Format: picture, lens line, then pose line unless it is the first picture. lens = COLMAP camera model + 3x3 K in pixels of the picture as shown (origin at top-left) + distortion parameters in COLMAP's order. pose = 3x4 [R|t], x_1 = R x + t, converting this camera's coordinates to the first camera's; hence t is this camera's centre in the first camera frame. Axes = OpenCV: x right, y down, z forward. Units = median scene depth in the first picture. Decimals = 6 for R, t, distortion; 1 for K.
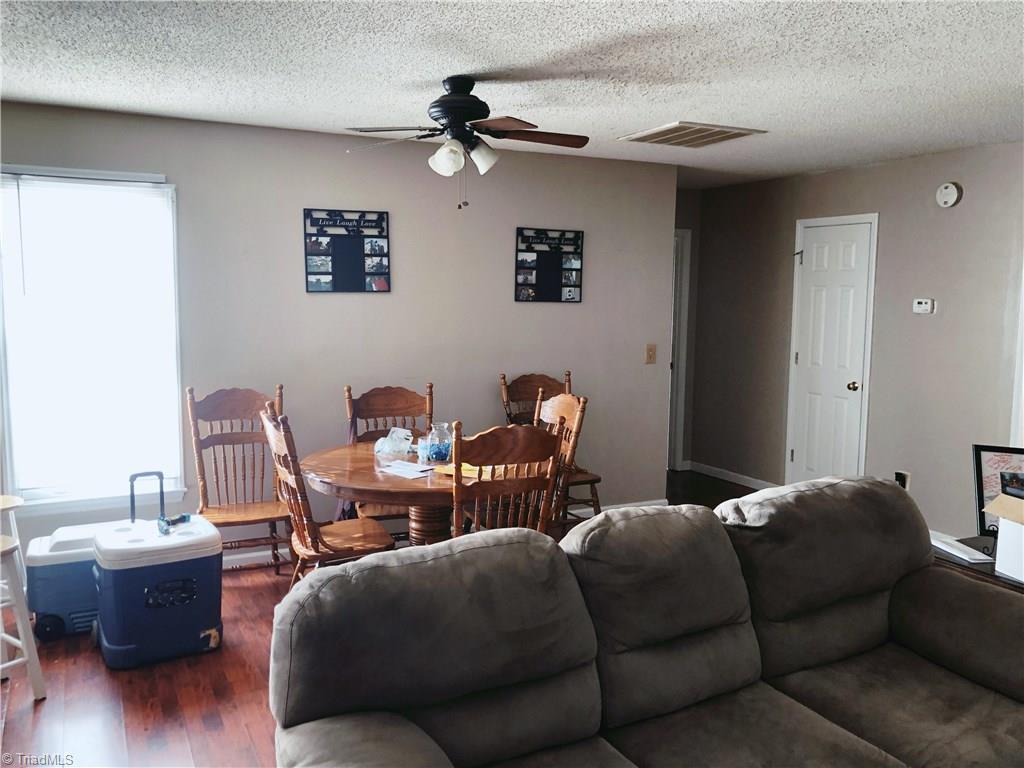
lens RADIAL K [[829.1, 0, 514.7], [0, 829.1, 387.0], [0, 0, 1]] dist [0.037069, -0.002169]
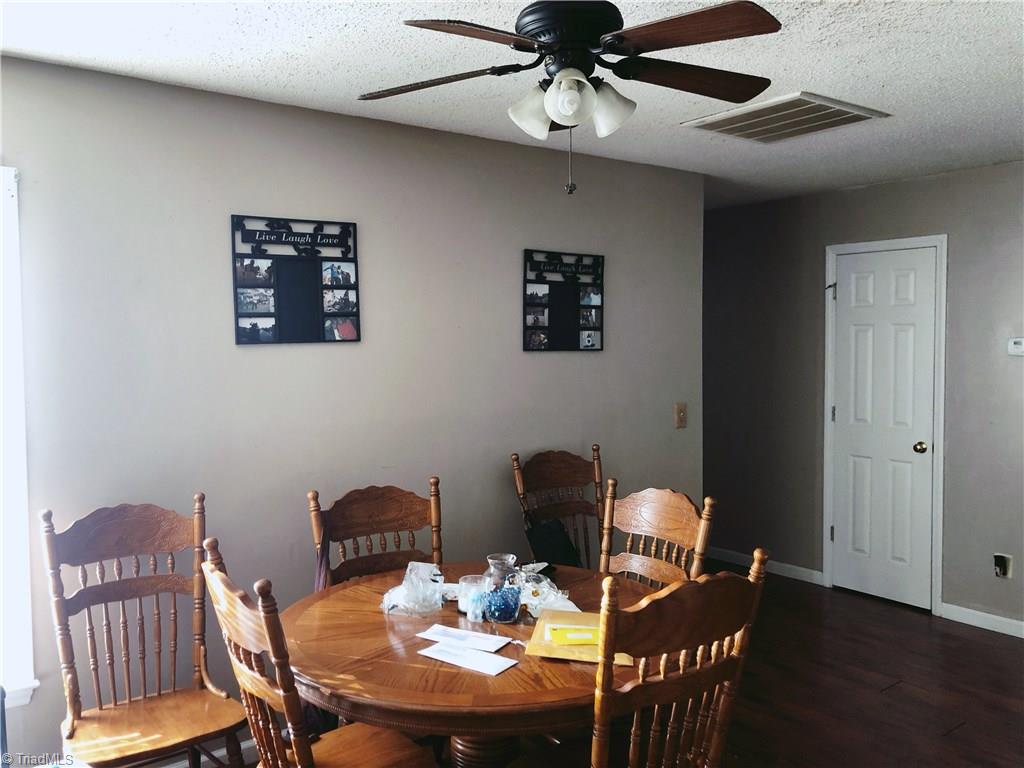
lens RADIAL K [[838.0, 0, 512.0], [0, 838.0, 384.0], [0, 0, 1]] dist [0.010859, 0.004768]
pose [[0.983846, -0.028101, 0.176799, -0.151867], [0.038946, 0.997547, -0.058173, -0.036441], [-0.174731, 0.064119, 0.982526, 0.319627]]
